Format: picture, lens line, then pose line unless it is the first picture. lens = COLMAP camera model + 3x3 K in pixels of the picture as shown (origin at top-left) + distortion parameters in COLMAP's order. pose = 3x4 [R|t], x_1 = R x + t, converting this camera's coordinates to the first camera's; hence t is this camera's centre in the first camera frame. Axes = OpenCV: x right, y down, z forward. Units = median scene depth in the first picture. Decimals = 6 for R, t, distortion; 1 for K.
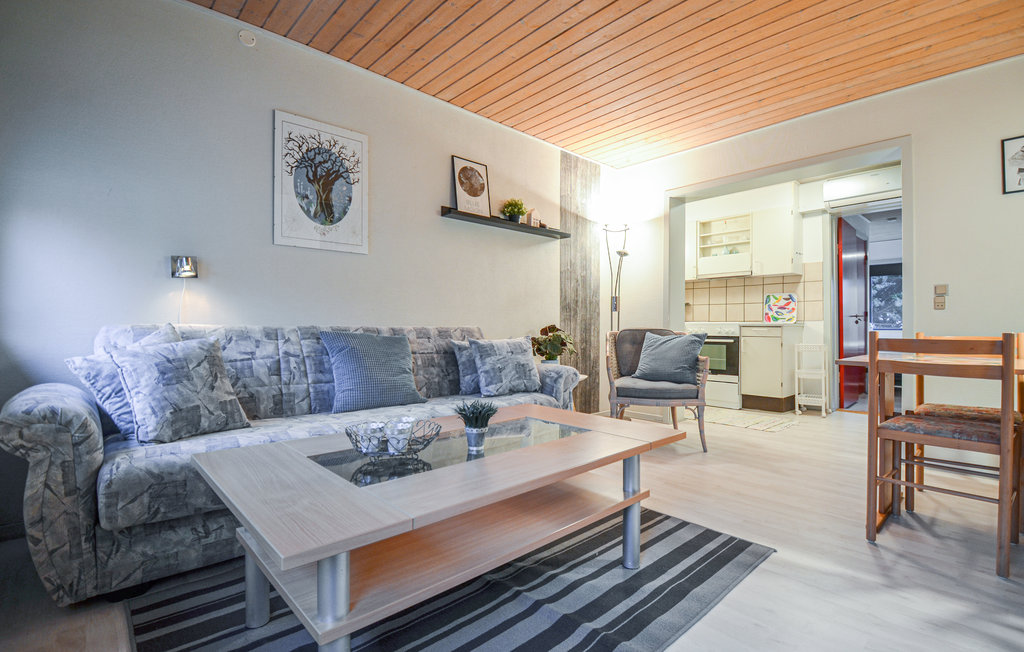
lens RADIAL K [[464.5, 0, 511.2], [0, 464.5, 324.4], [0, 0, 1]] dist [0.003613, 0.000204]
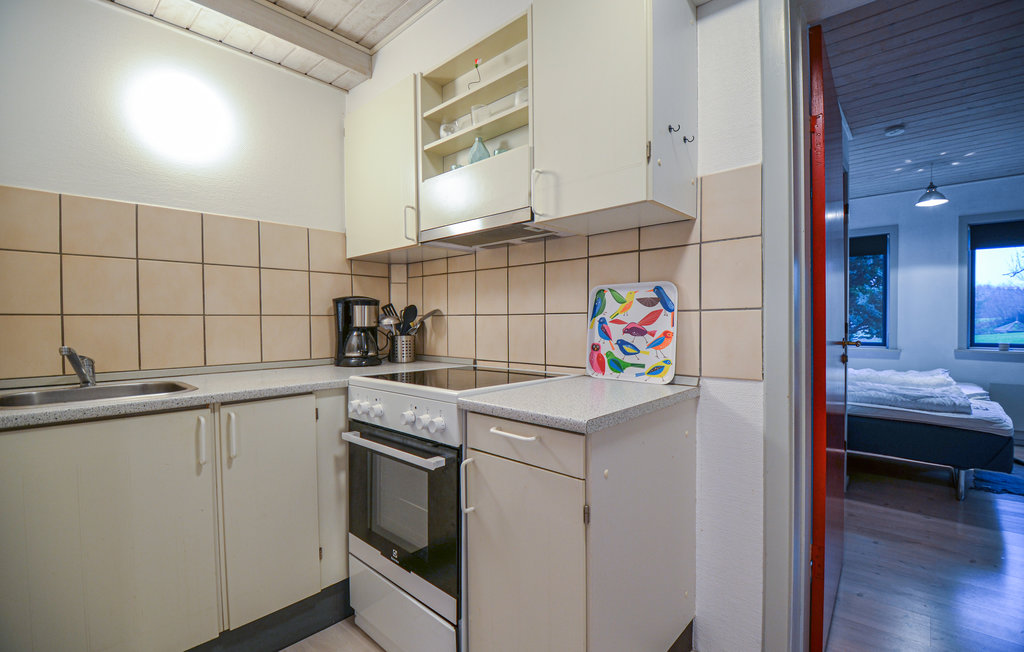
lens RADIAL K [[464.5, 0, 508.8], [0, 464.5, 326.3], [0, 0, 1]] dist [0.003613, 0.000204]
pose [[0.997512, -0.009136, 0.069895, 0.482350], [0.007760, 0.999771, 0.019944, -0.045292], [-0.070062, -0.019352, 0.997355, 0.708346]]
